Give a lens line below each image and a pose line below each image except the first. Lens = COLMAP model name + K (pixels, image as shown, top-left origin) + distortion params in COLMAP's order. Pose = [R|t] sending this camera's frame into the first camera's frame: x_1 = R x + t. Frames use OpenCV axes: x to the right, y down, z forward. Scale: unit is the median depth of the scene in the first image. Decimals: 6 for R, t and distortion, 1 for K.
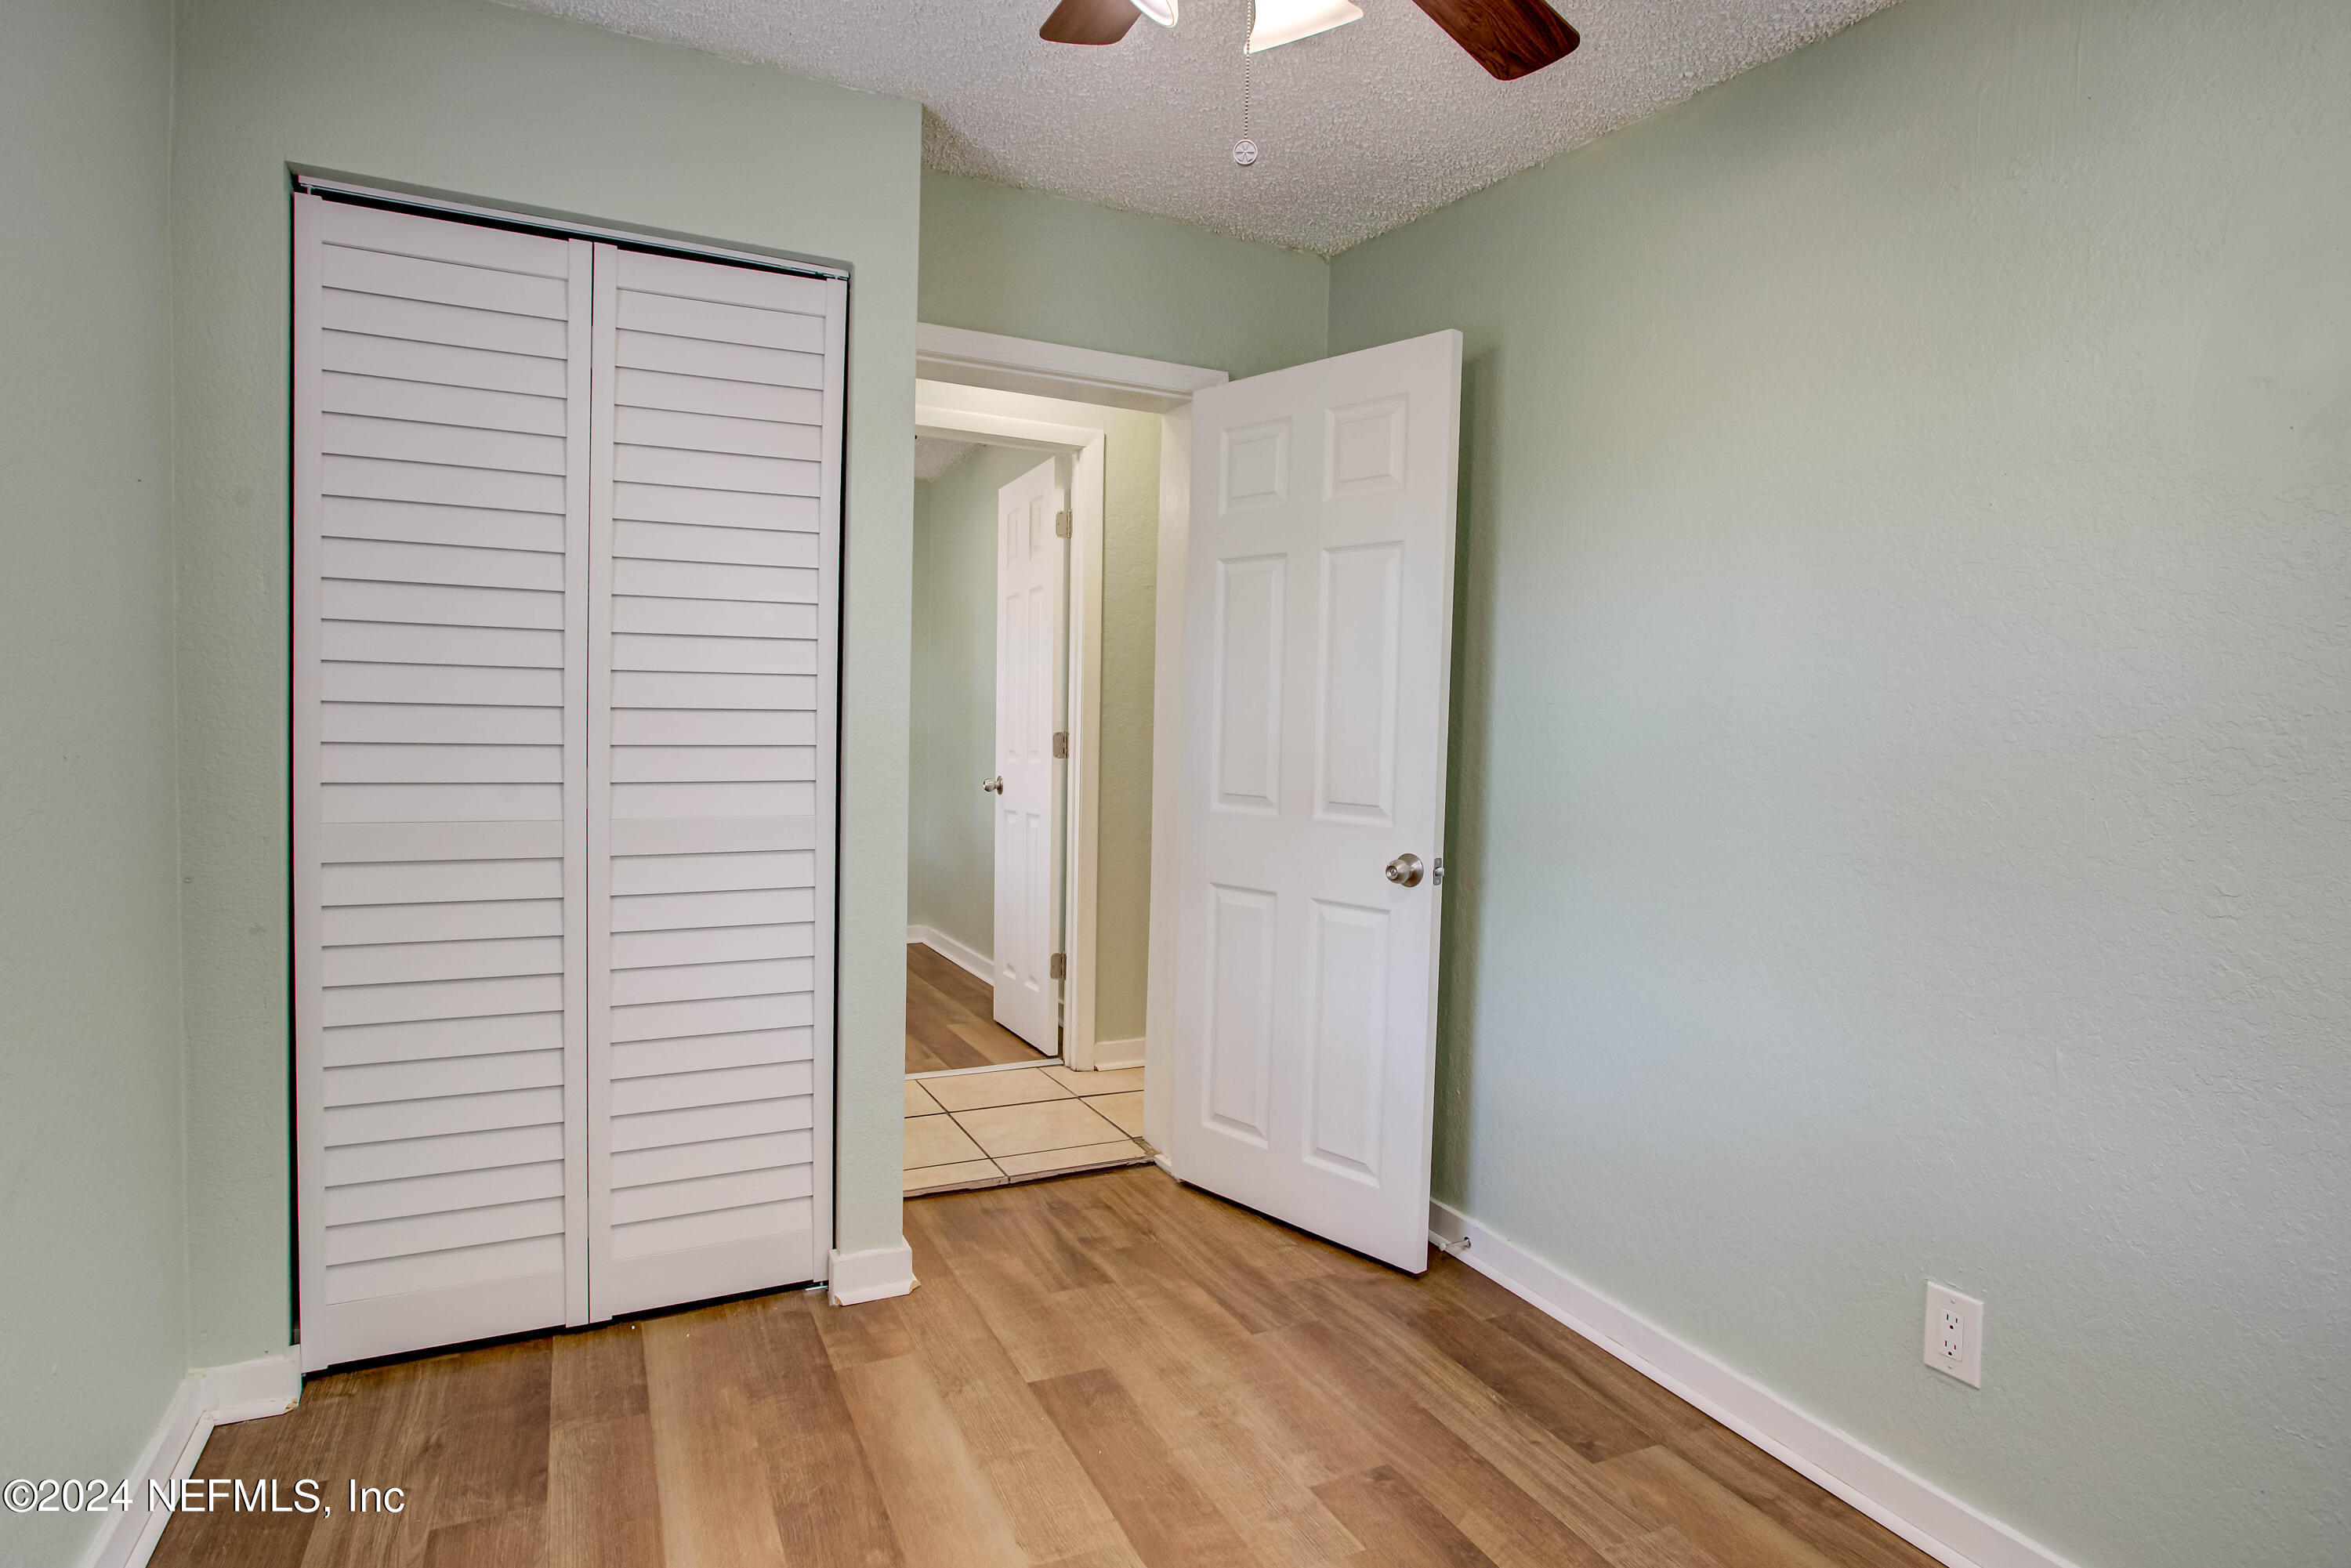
lens RADIAL K [[1242.8, 0, 1175.5], [0, 1242.8, 784.0], [0, 0, 1]] dist [-0.026120, 0.015332]
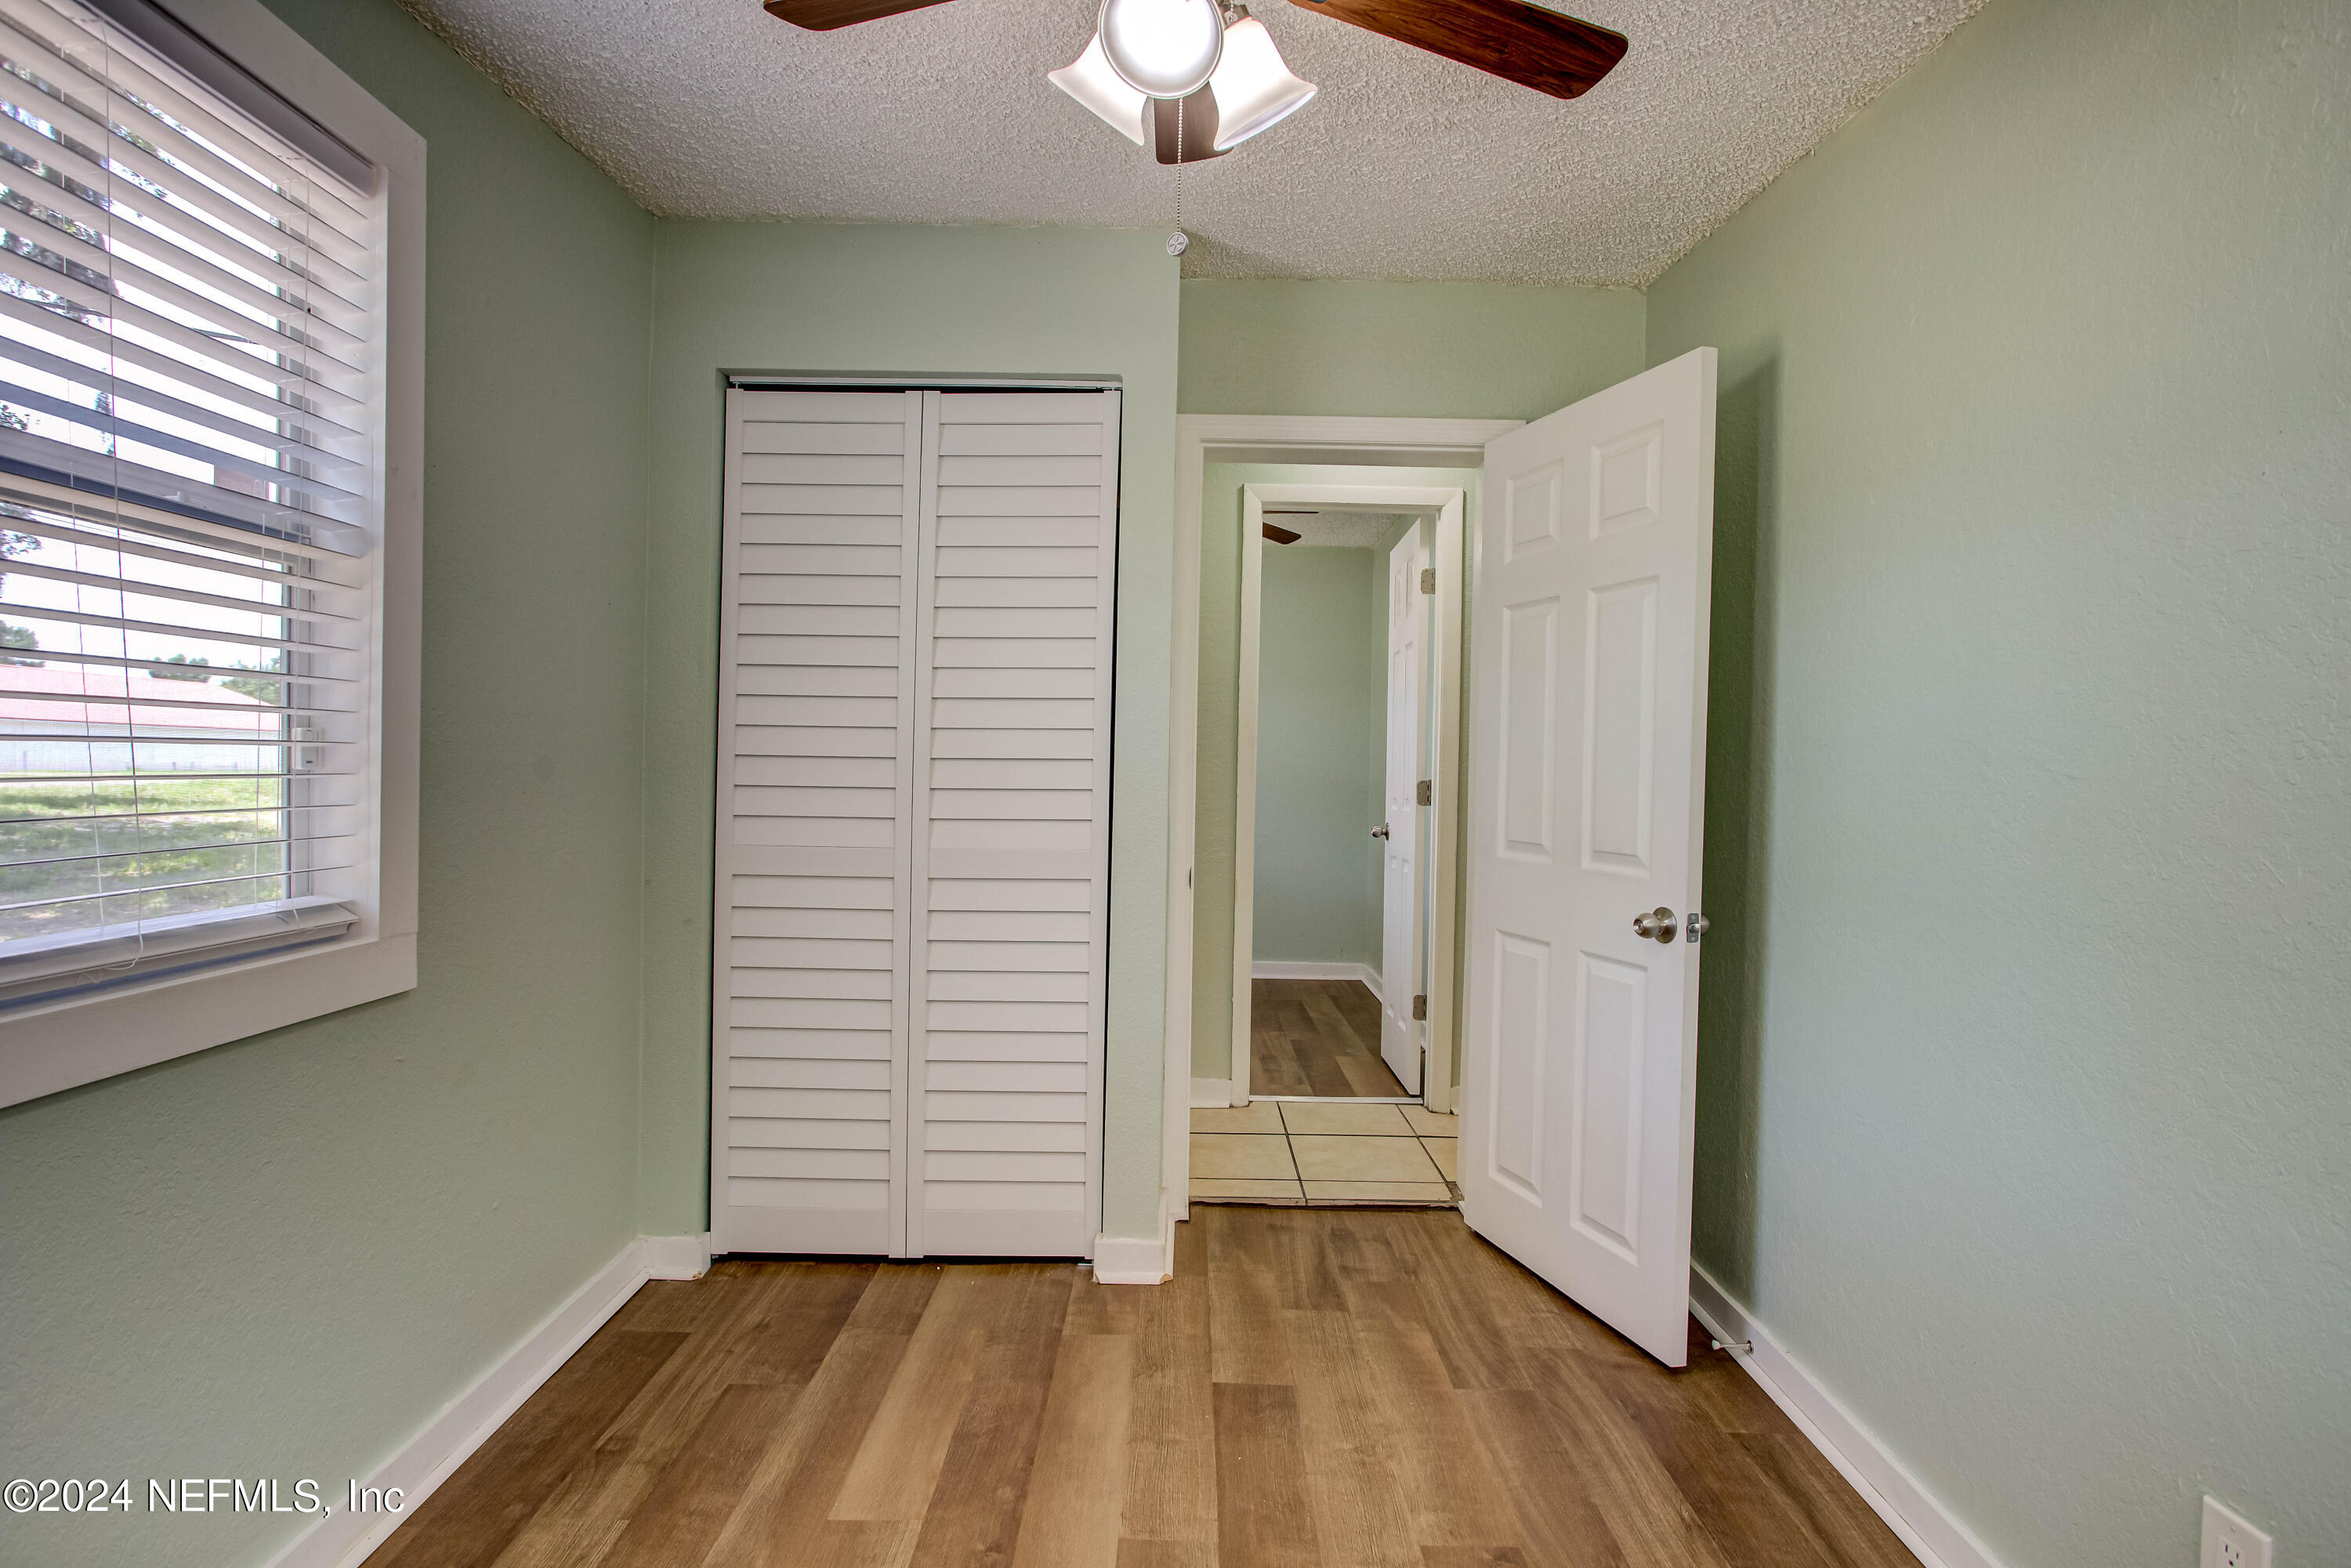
lens RADIAL K [[1181.9, 0, 1167.0], [0, 1181.9, 783.3], [0, 0, 1]] dist [-0.016539, 0.006825]
pose [[0.896963, 0.000209, -0.442105, 0.265579], [-0.019236, 0.999071, -0.038554, 0.004639], [0.441687, 0.043086, 0.896134, 0.039424]]
